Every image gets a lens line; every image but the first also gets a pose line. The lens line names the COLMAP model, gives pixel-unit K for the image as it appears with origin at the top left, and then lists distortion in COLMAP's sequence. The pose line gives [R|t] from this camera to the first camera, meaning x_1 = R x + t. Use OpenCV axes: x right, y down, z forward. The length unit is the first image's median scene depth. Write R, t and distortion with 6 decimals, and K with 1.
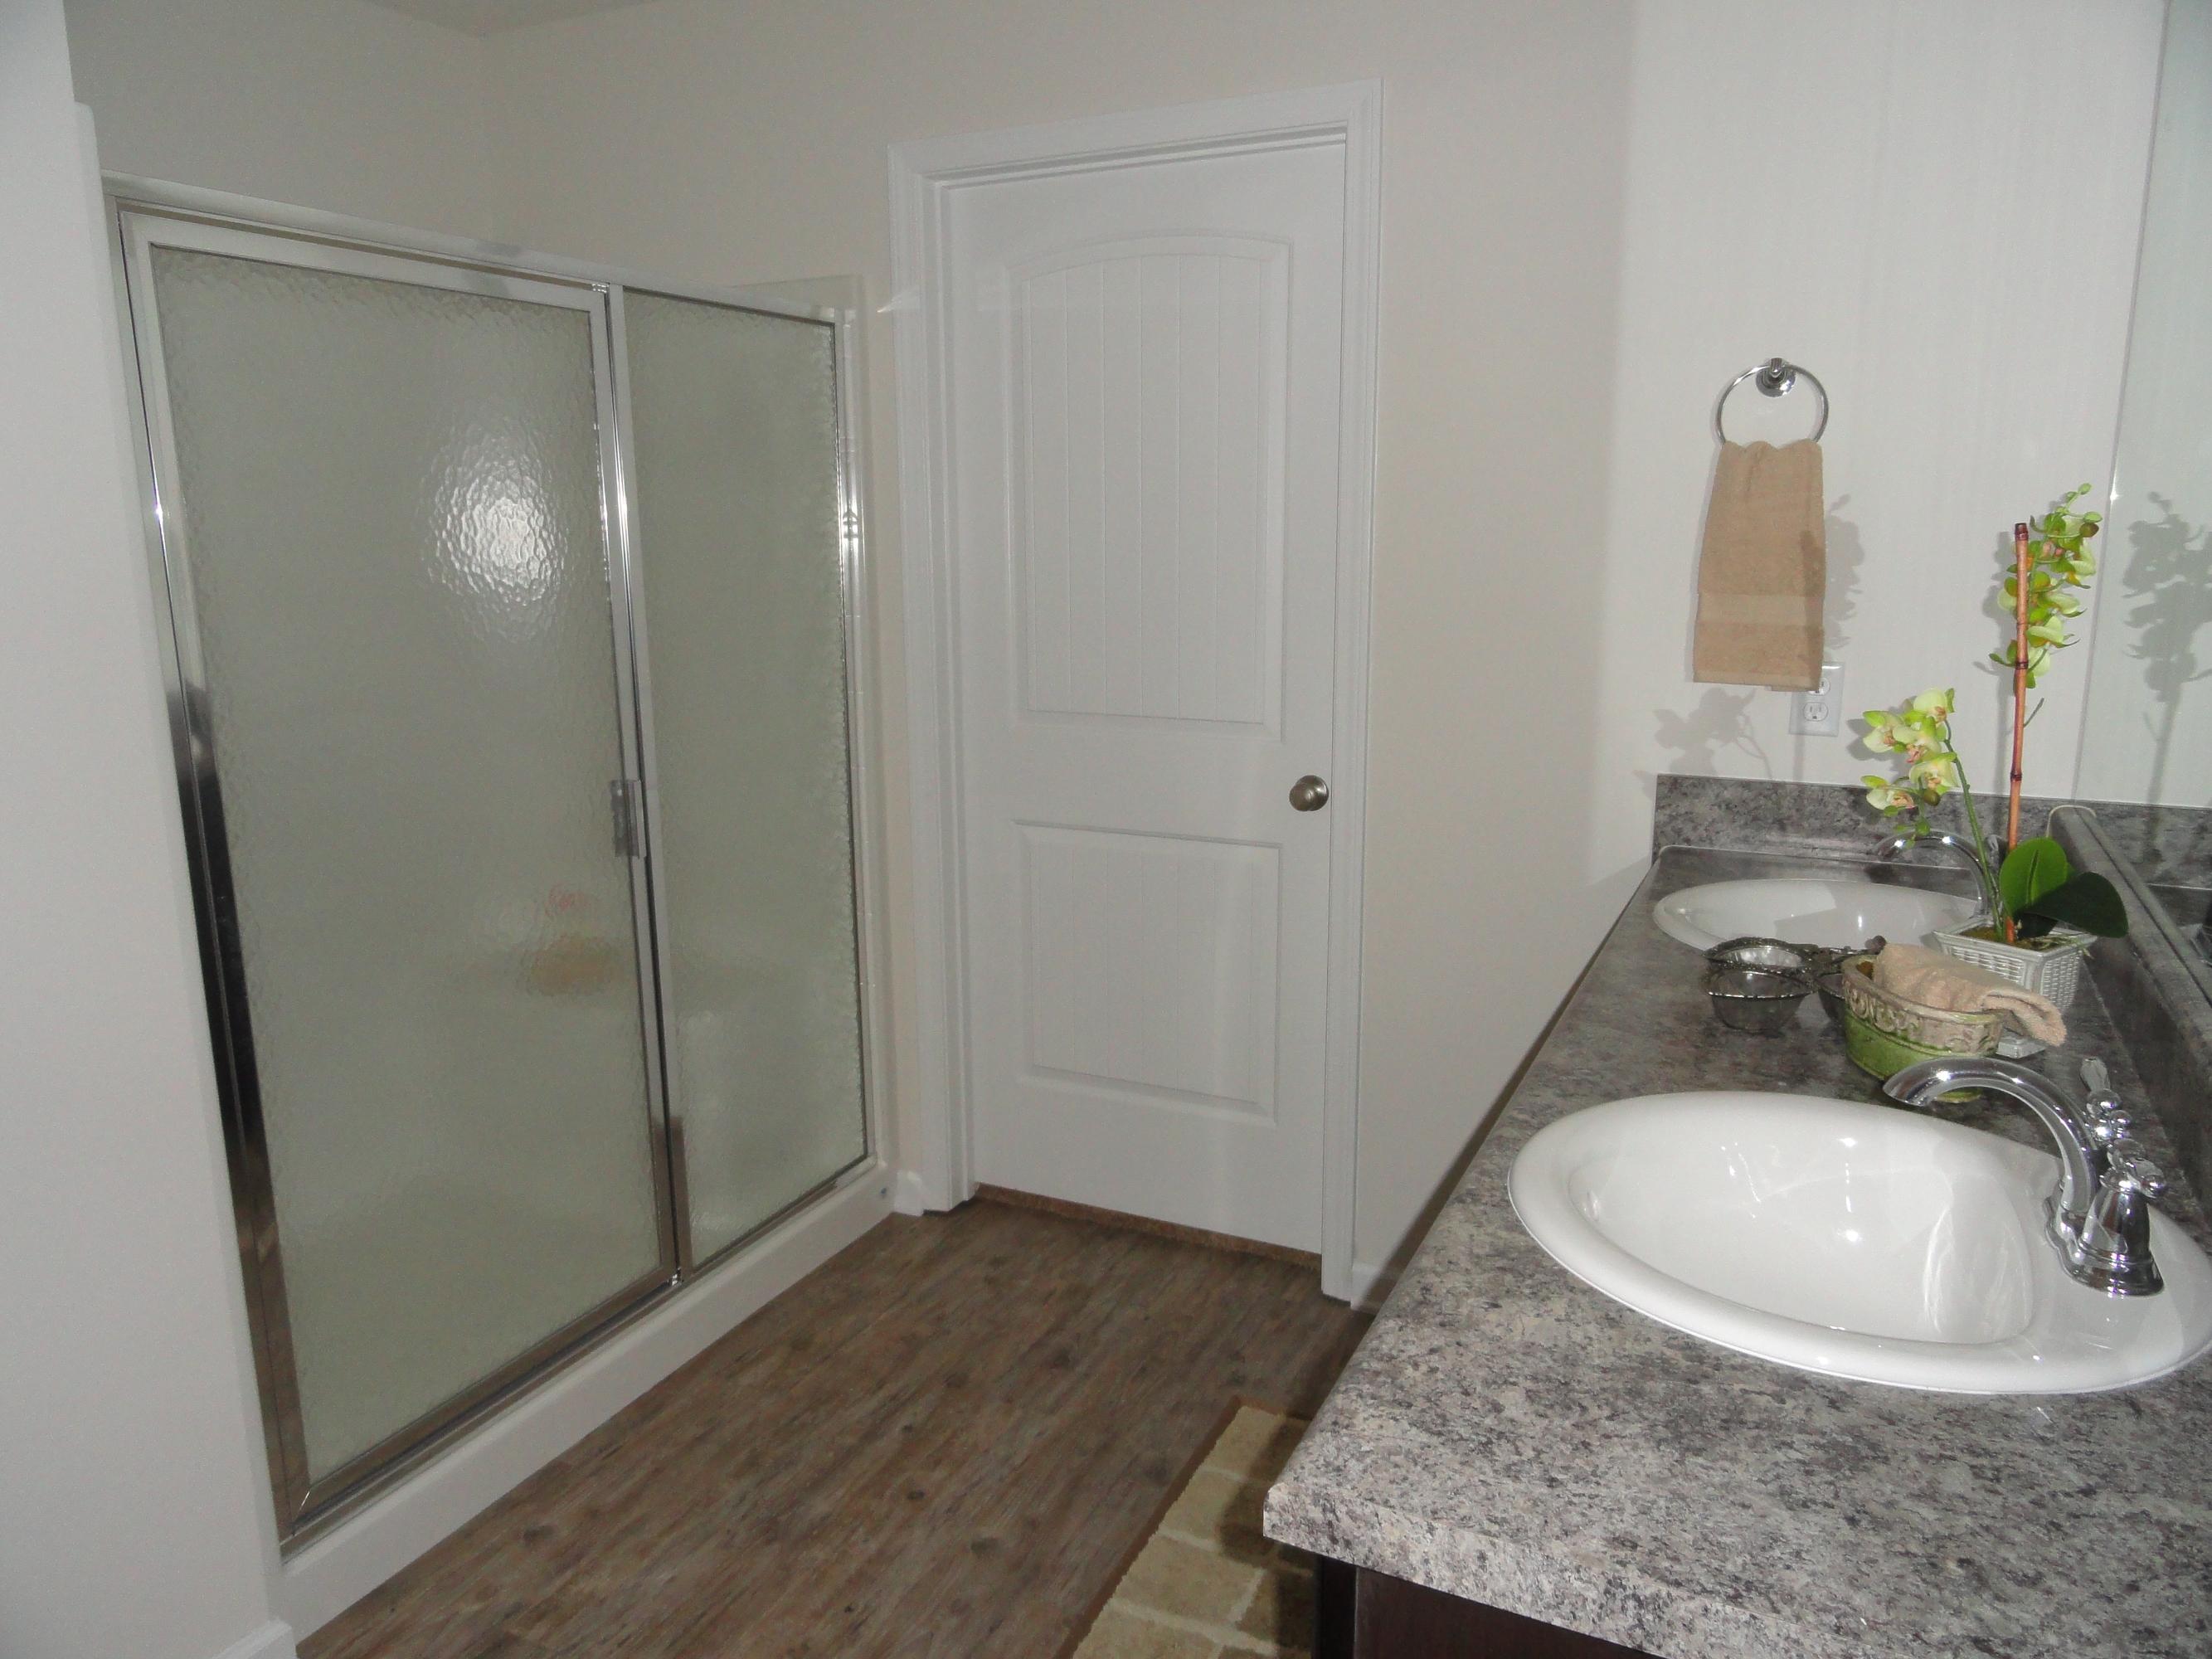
lens RADIAL K [[1538.9, 0, 1099.4], [0, 1538.9, 818.9], [0, 0, 1]] dist [0.002164, 0.010998]
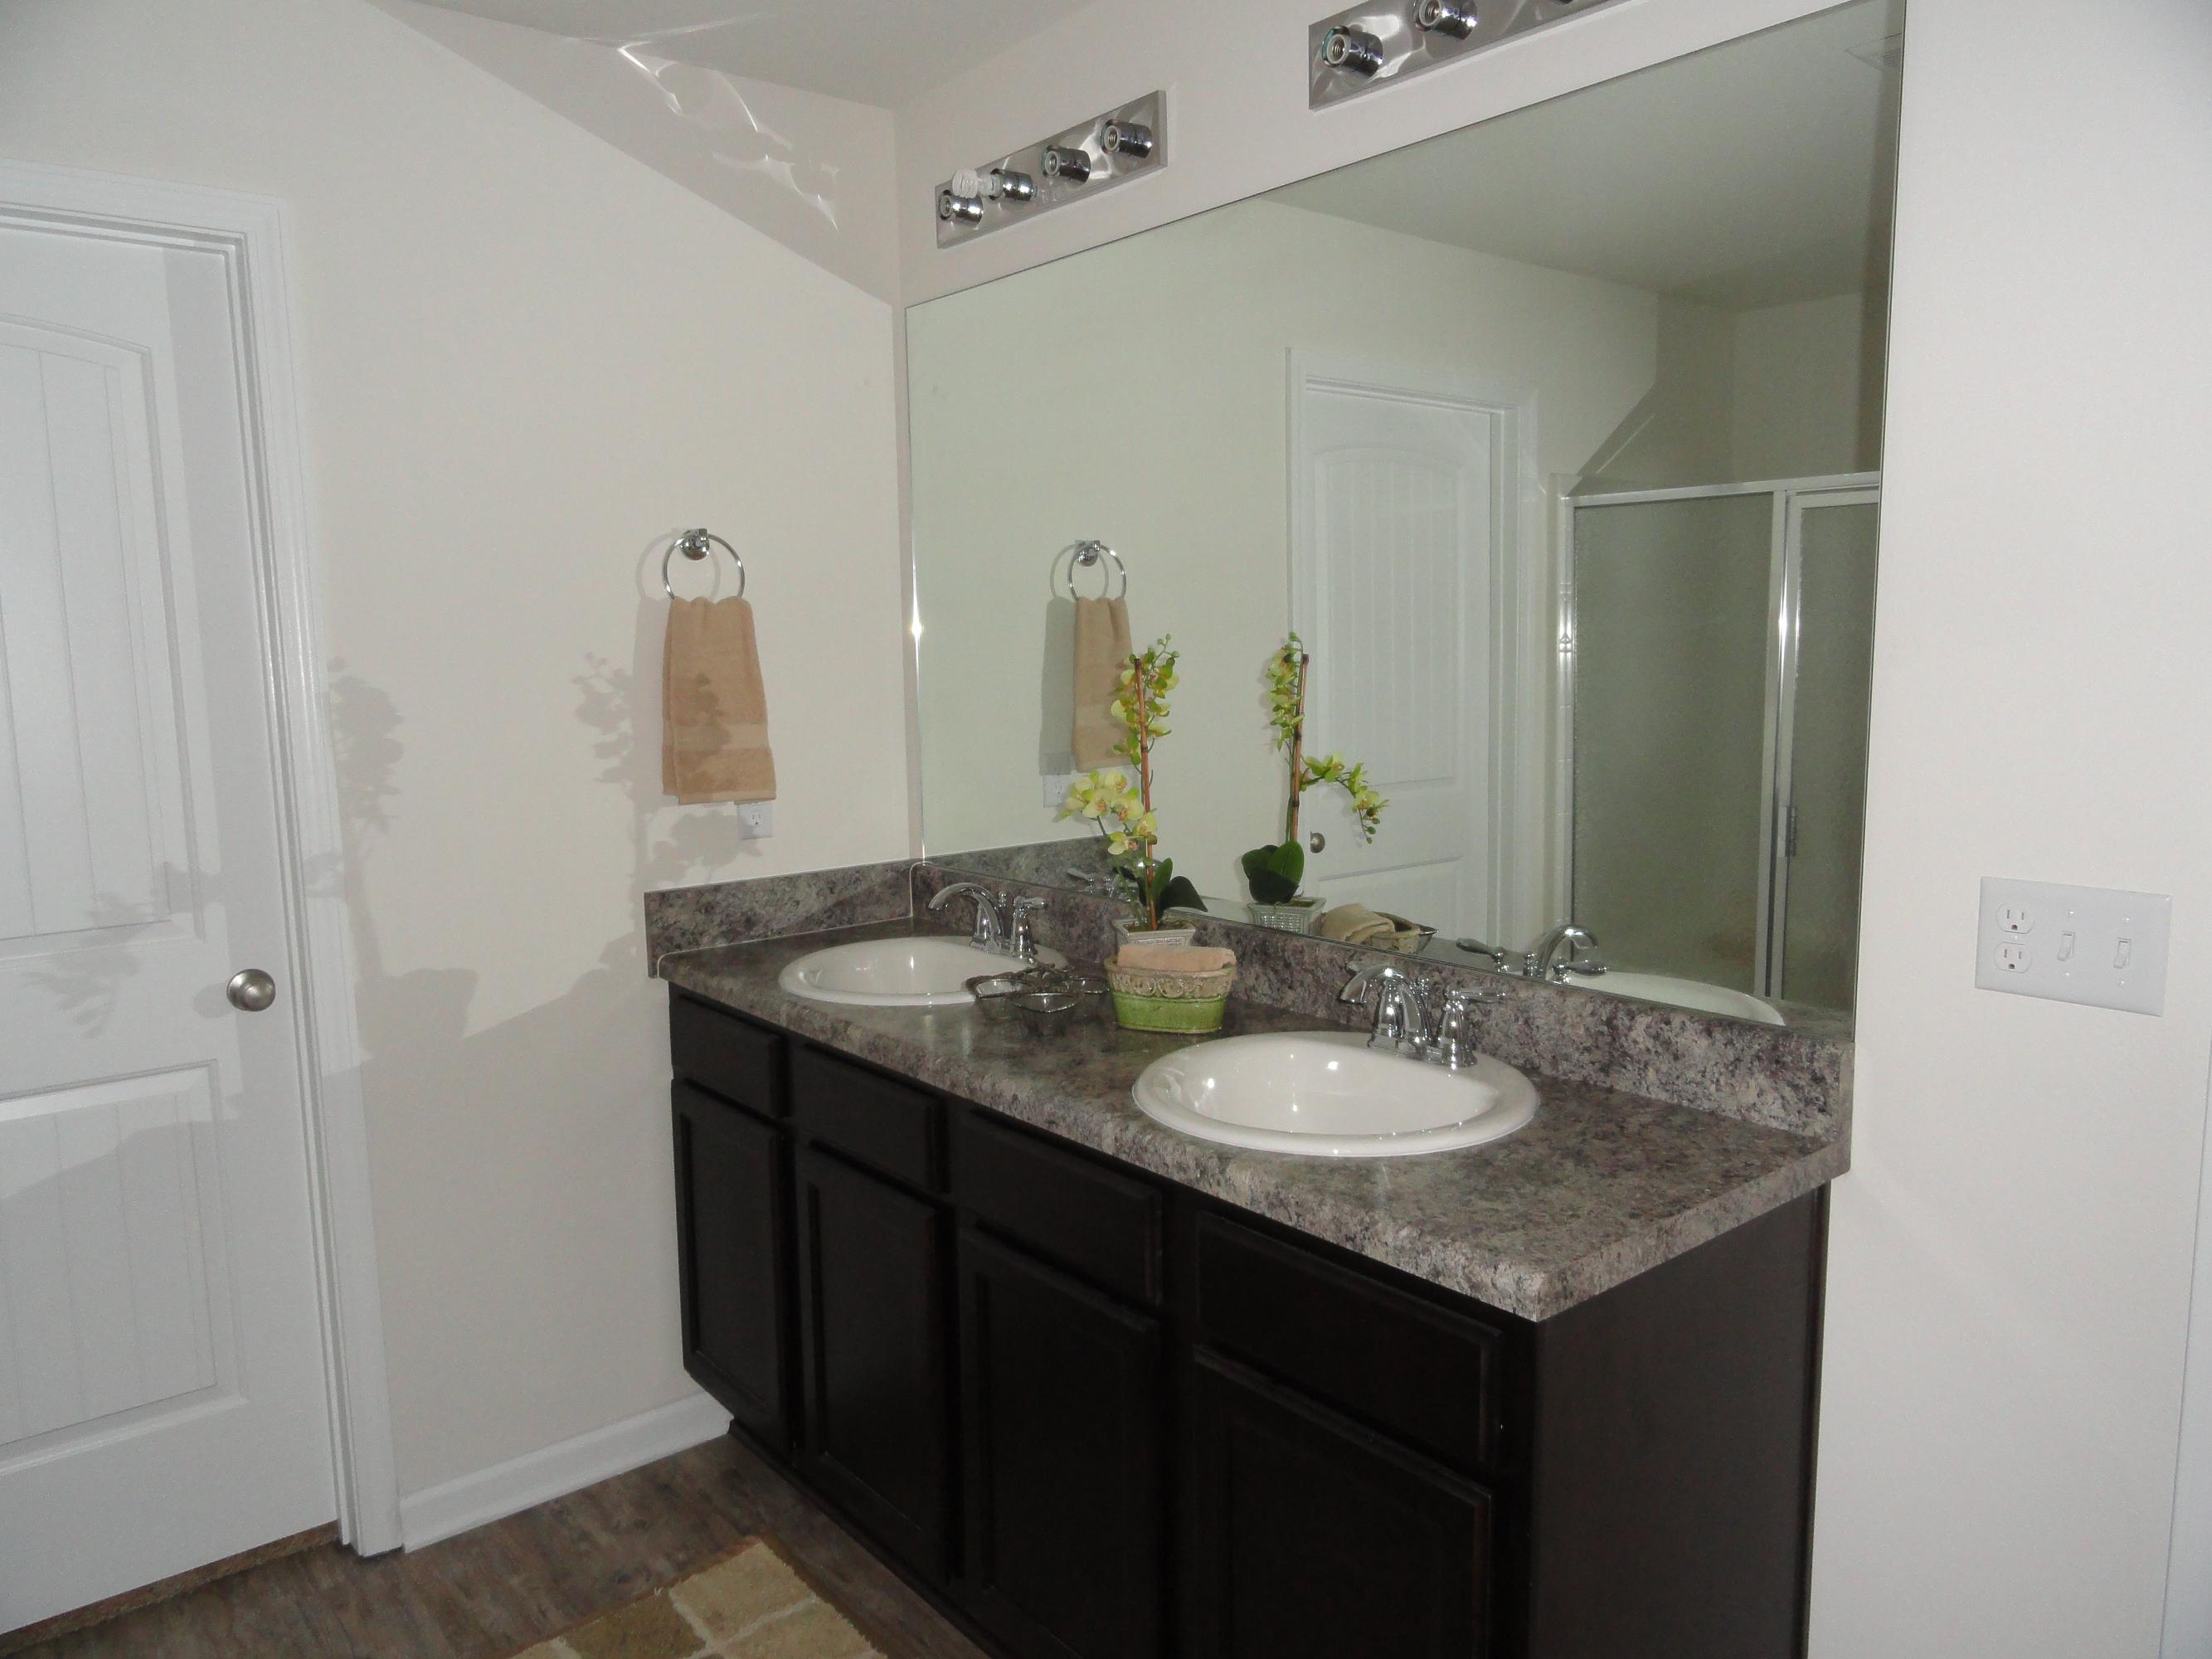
lens RADIAL K [[1538.9, 0, 1101.6], [0, 1538.9, 841.2], [0, 0, 1]] dist [0.002164, 0.010998]
pose [[0.409706, -0.108296, 0.905767, -1.247982], [0.184855, 0.982184, 0.033818, -0.107200], [-0.893292, 0.153580, 0.422425, 0.624847]]
